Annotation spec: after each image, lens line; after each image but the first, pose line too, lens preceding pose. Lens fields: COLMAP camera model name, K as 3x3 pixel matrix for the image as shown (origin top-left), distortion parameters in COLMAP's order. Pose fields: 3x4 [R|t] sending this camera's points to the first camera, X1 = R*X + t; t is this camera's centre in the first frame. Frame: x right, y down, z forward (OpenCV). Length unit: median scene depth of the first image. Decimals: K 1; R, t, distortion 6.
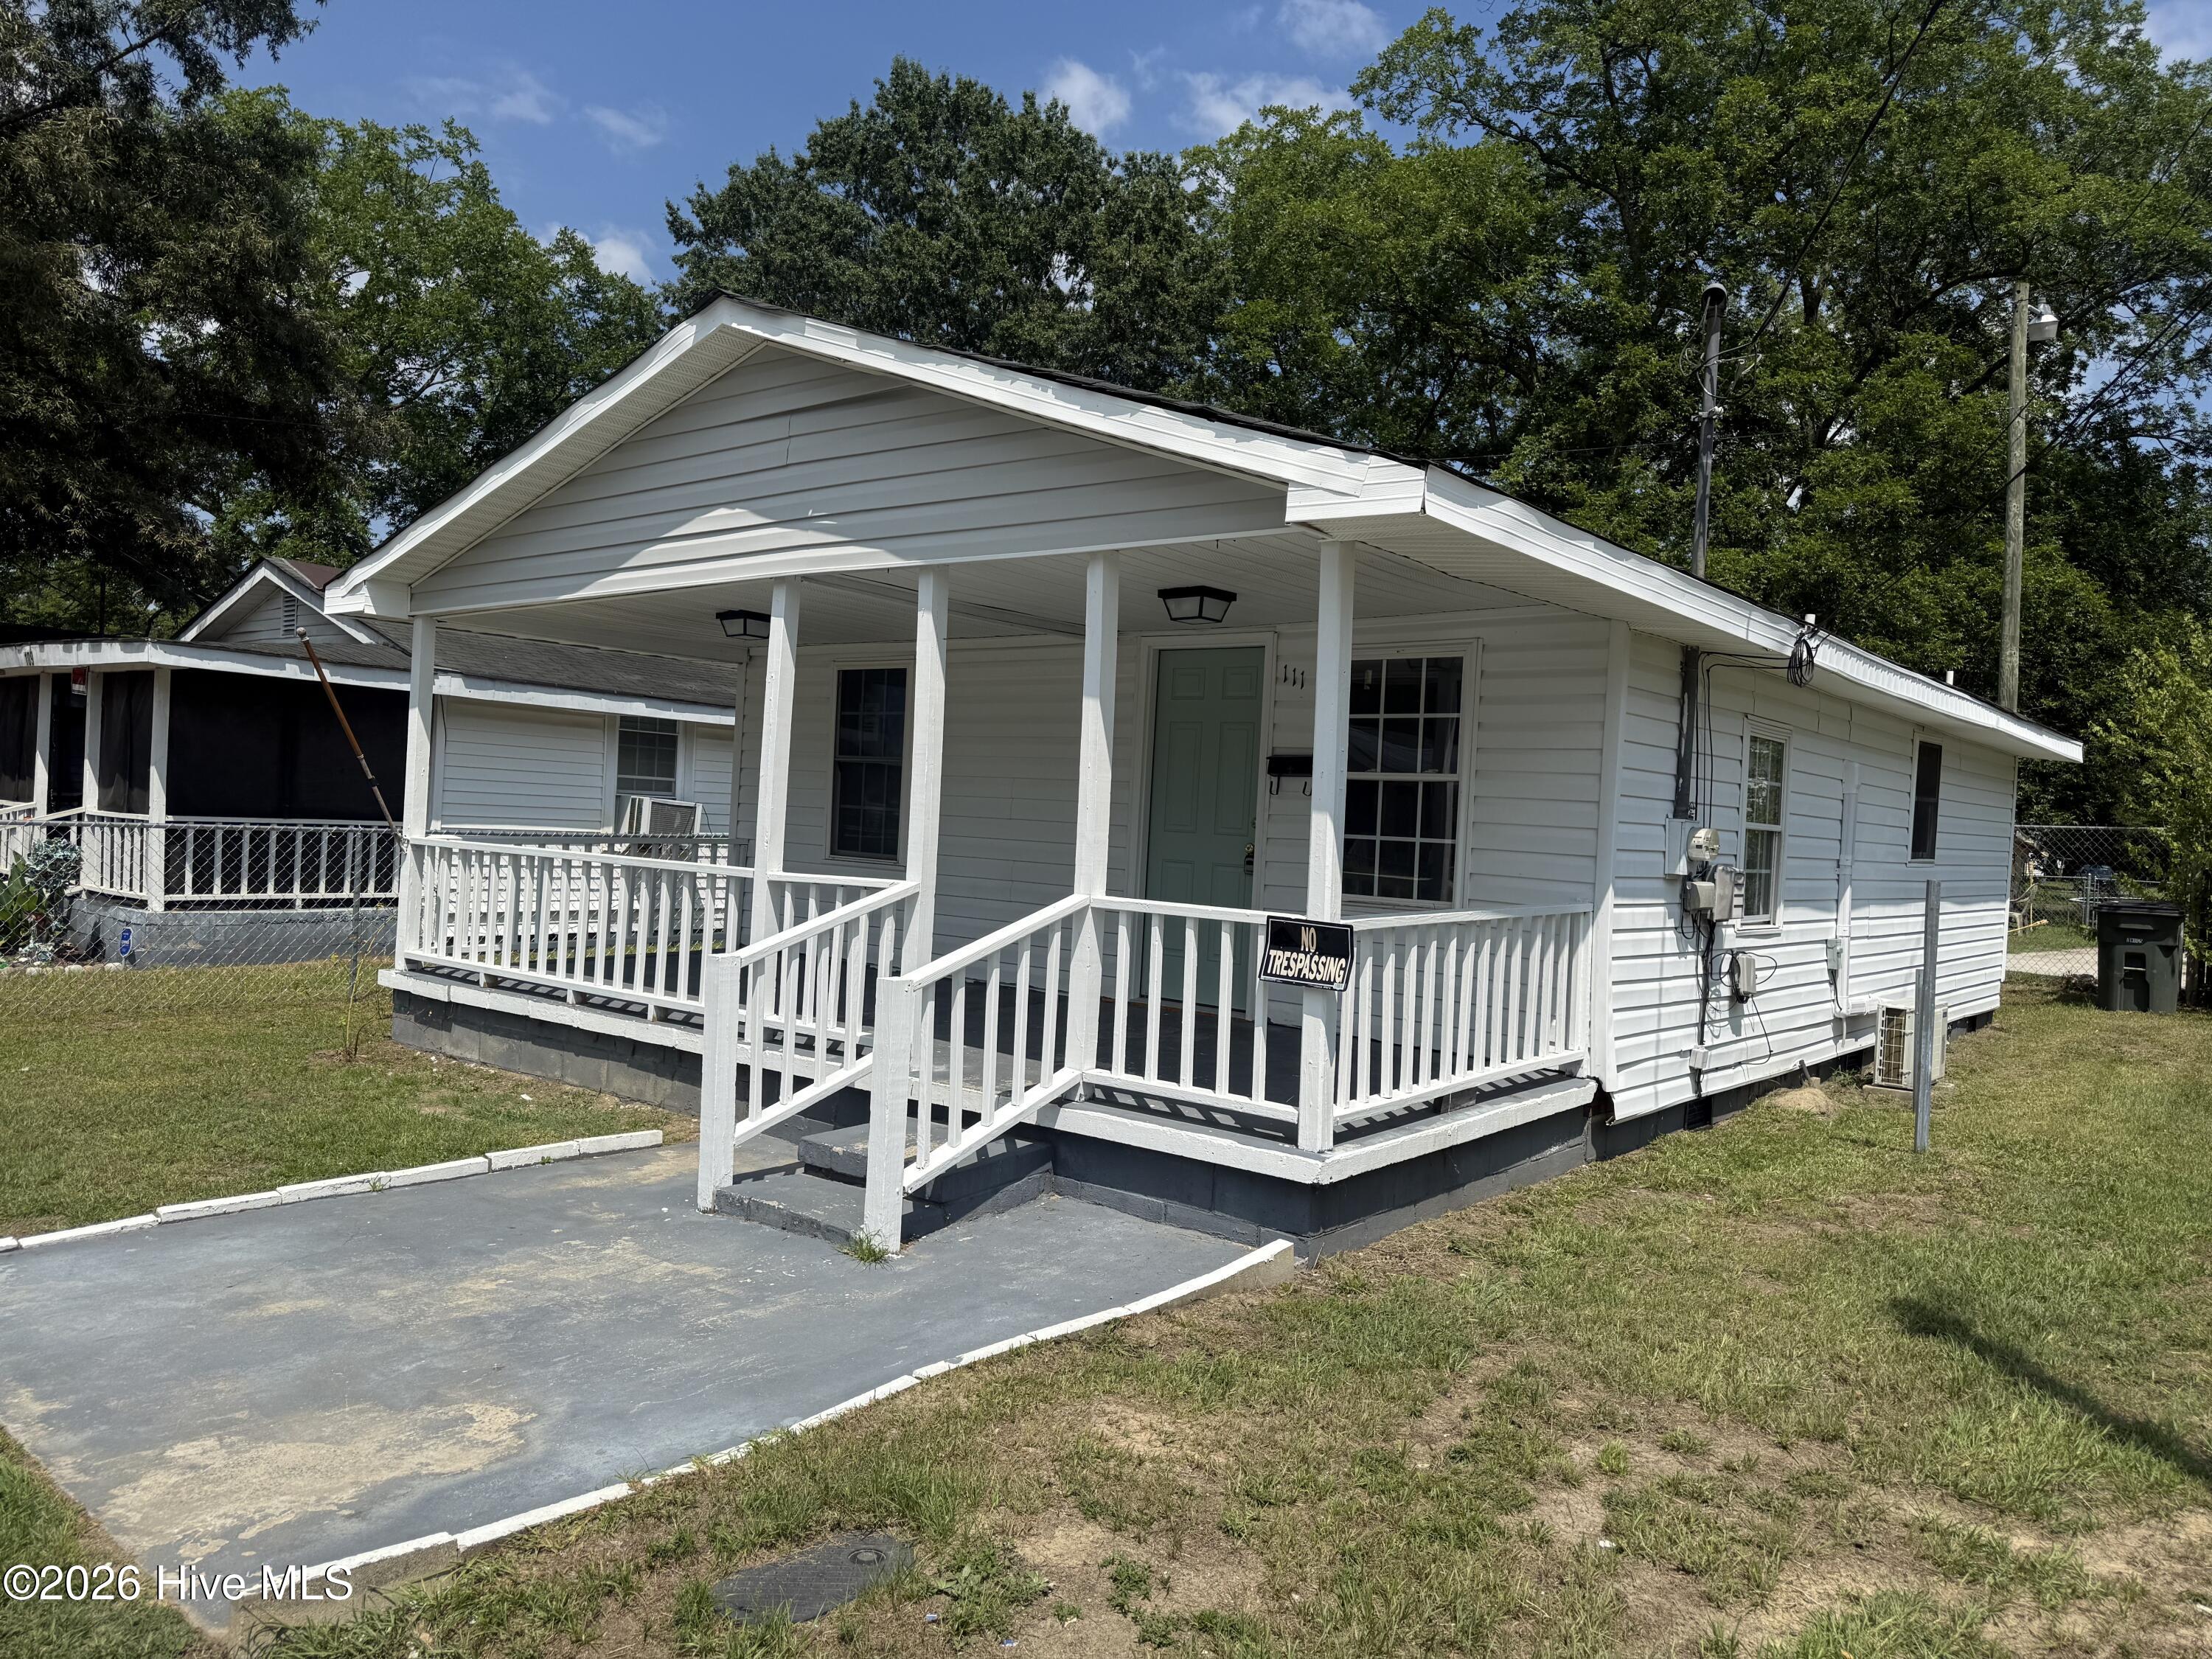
lens RADIAL K [[1607.6, 0, 1098.5], [0, 1607.6, 826.4], [0, 0, 1]] dist [0.034905, -0.009996]
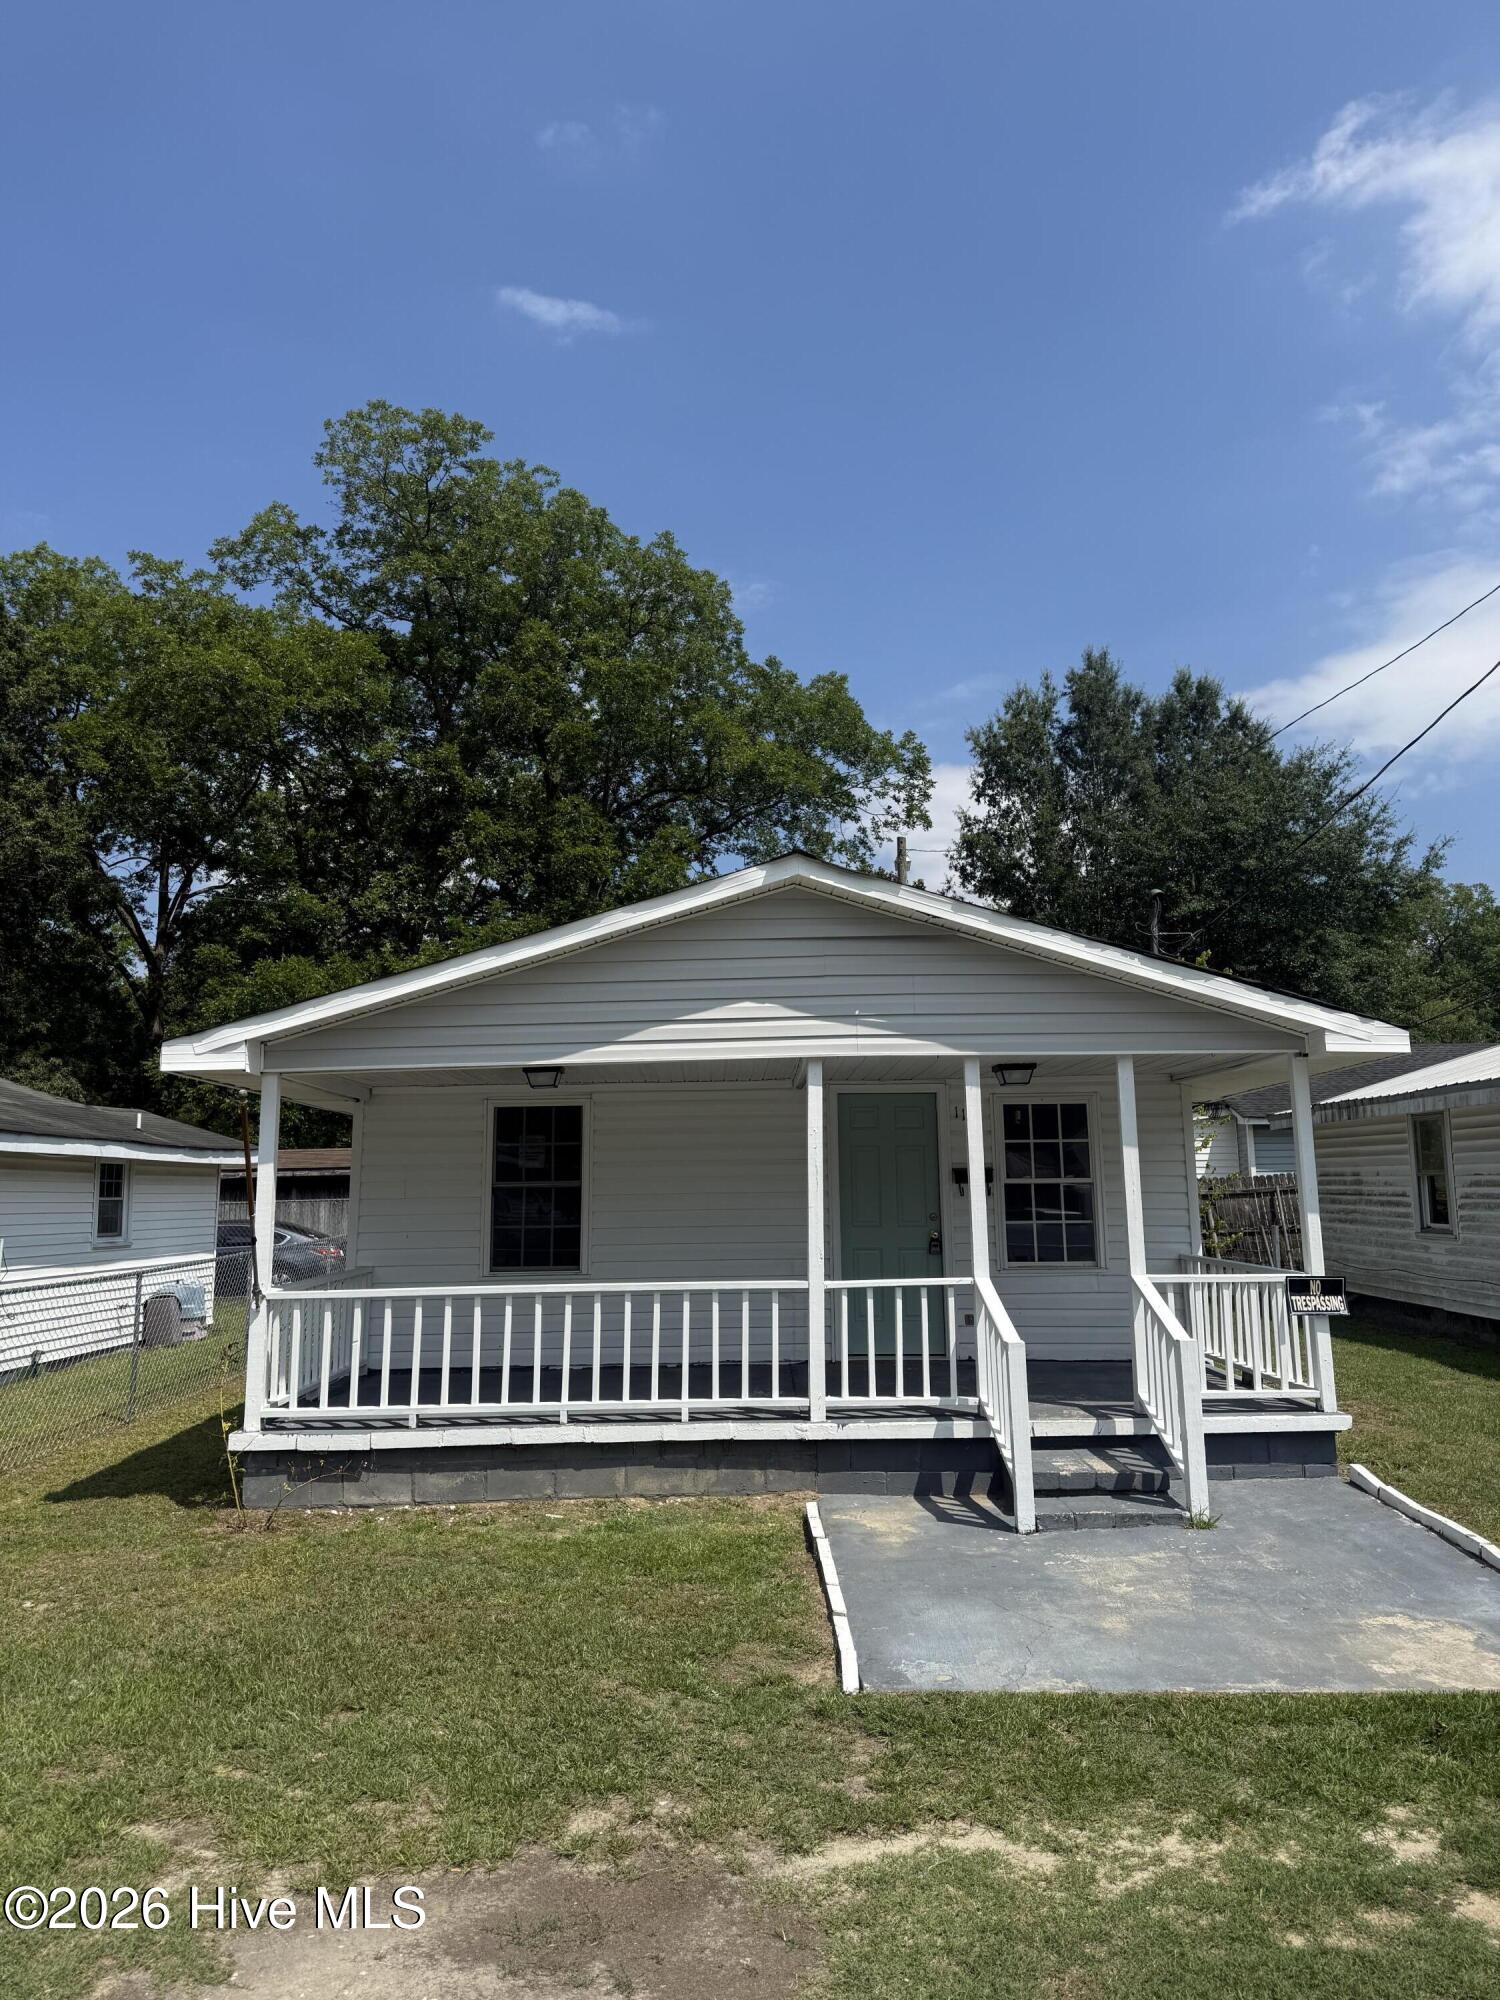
lens RADIAL K [[1453.5, 0, 739.5], [0, 1453.5, 996.6], [0, 0, 1]] dist [0.034905, -0.009996]
pose [[0.766929, 0.023498, 0.641302, -0.878654], [0.059421, 0.992436, -0.107425, -0.069488], [-0.638976, 0.120494, 0.759731, 0.105035]]
